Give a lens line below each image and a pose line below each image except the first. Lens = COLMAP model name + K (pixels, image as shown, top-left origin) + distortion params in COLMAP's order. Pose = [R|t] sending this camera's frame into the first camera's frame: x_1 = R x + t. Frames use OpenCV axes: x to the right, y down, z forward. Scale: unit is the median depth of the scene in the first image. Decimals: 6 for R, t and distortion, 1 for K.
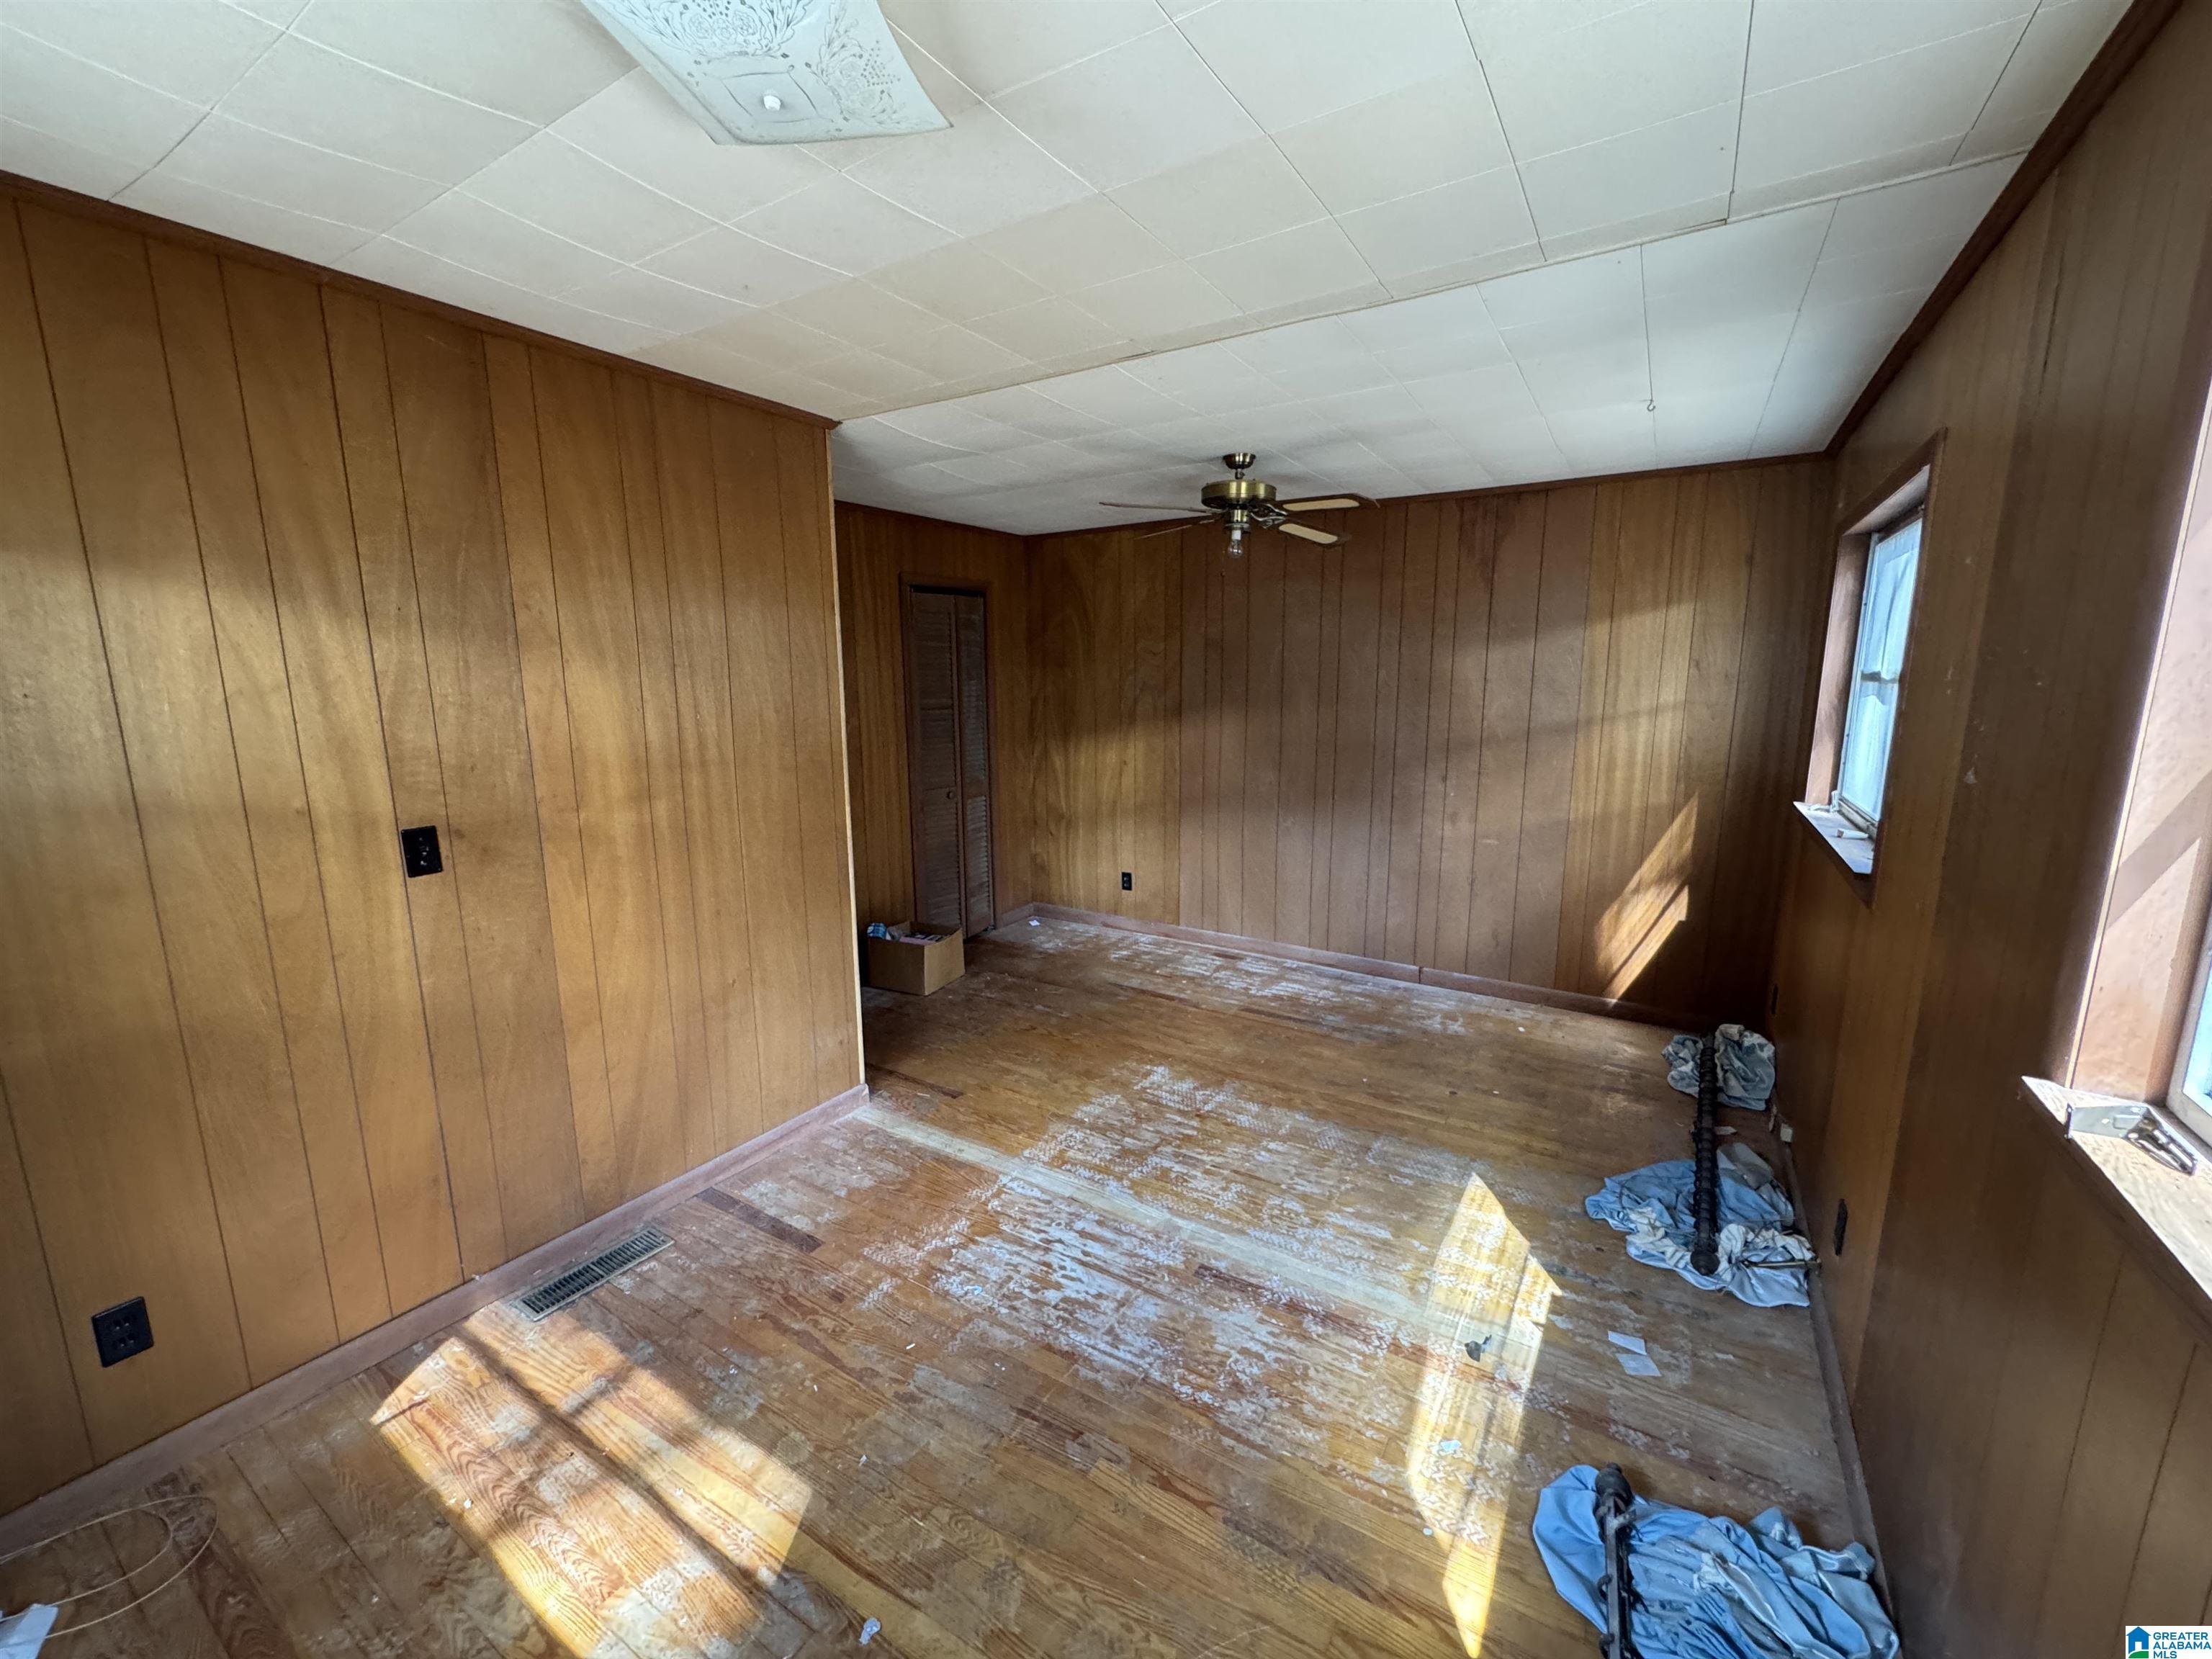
lens RADIAL K [[884.0, 0, 1102.9], [0, 884.0, 827.5], [0, 0, 1]] dist [-0.002034, -0.000100]
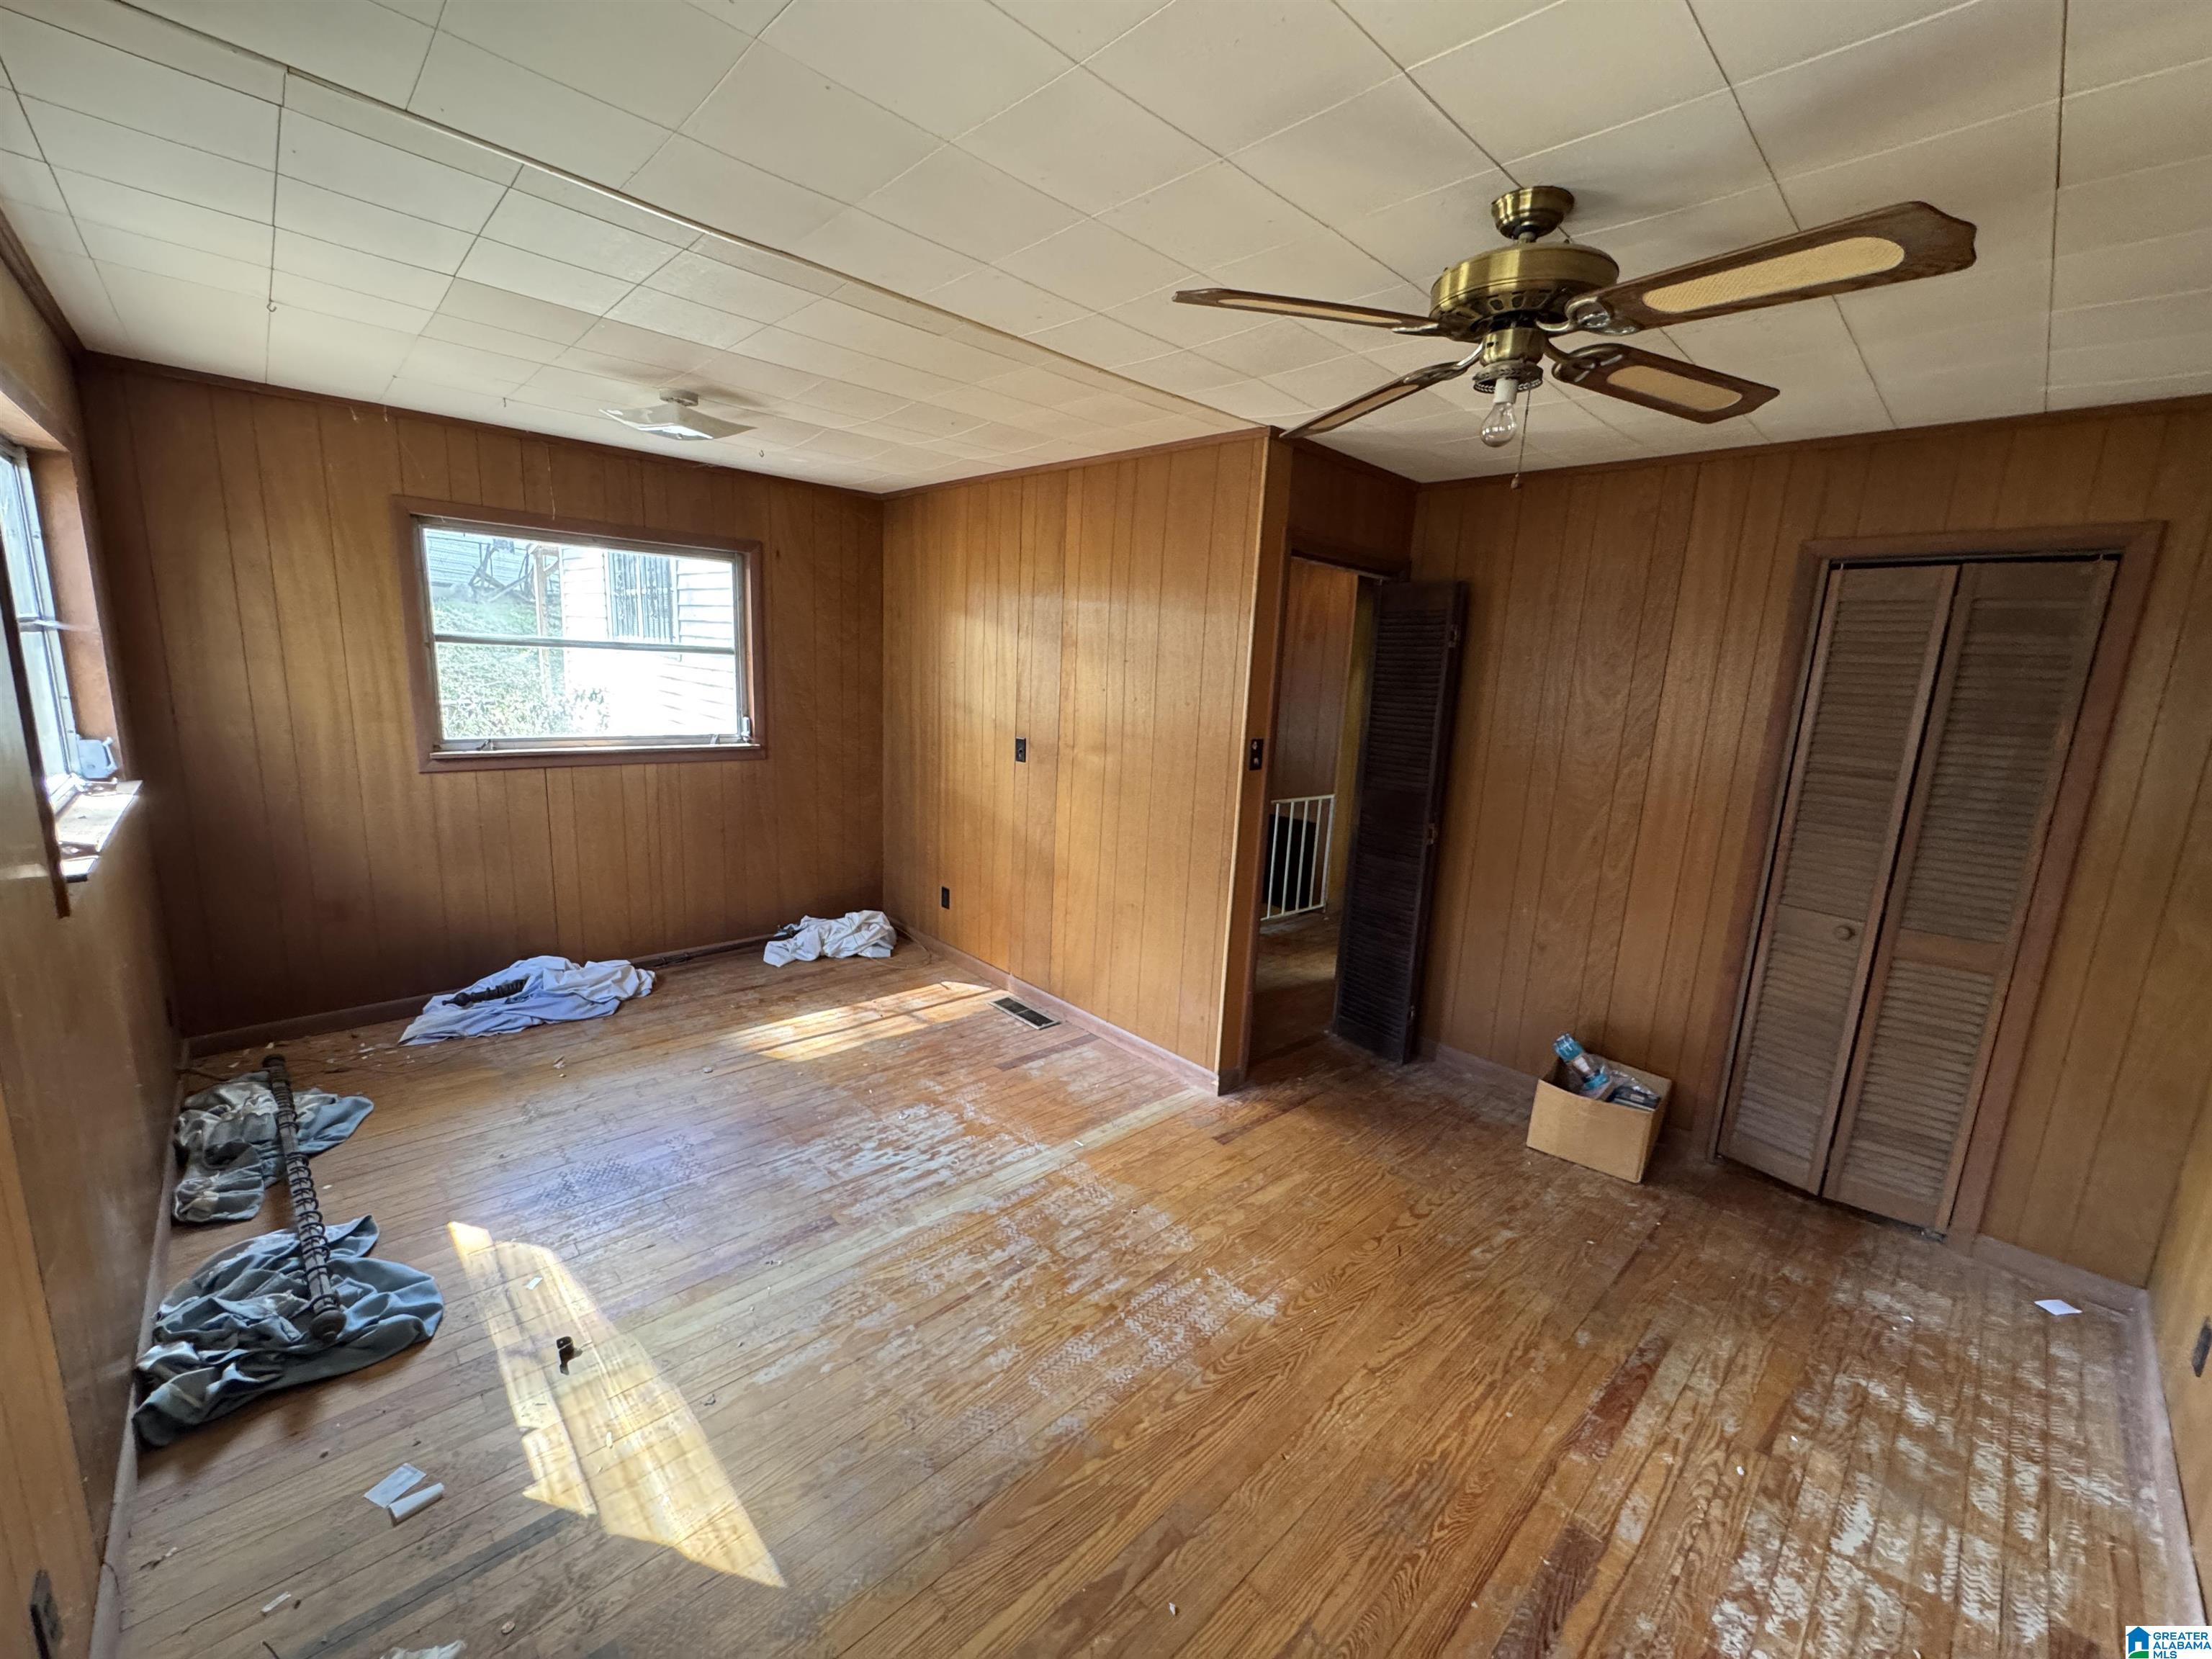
lens RADIAL K [[884.0, 0, 1102.9], [0, 884.0, 827.5], [0, 0, 1]] dist [-0.002034, -0.000100]
pose [[-0.239008, 0.177243, -0.954704, 0.873380], [-0.219026, 0.948021, 0.230835, -0.240662], [0.945993, 0.264276, -0.187764, 1.253513]]
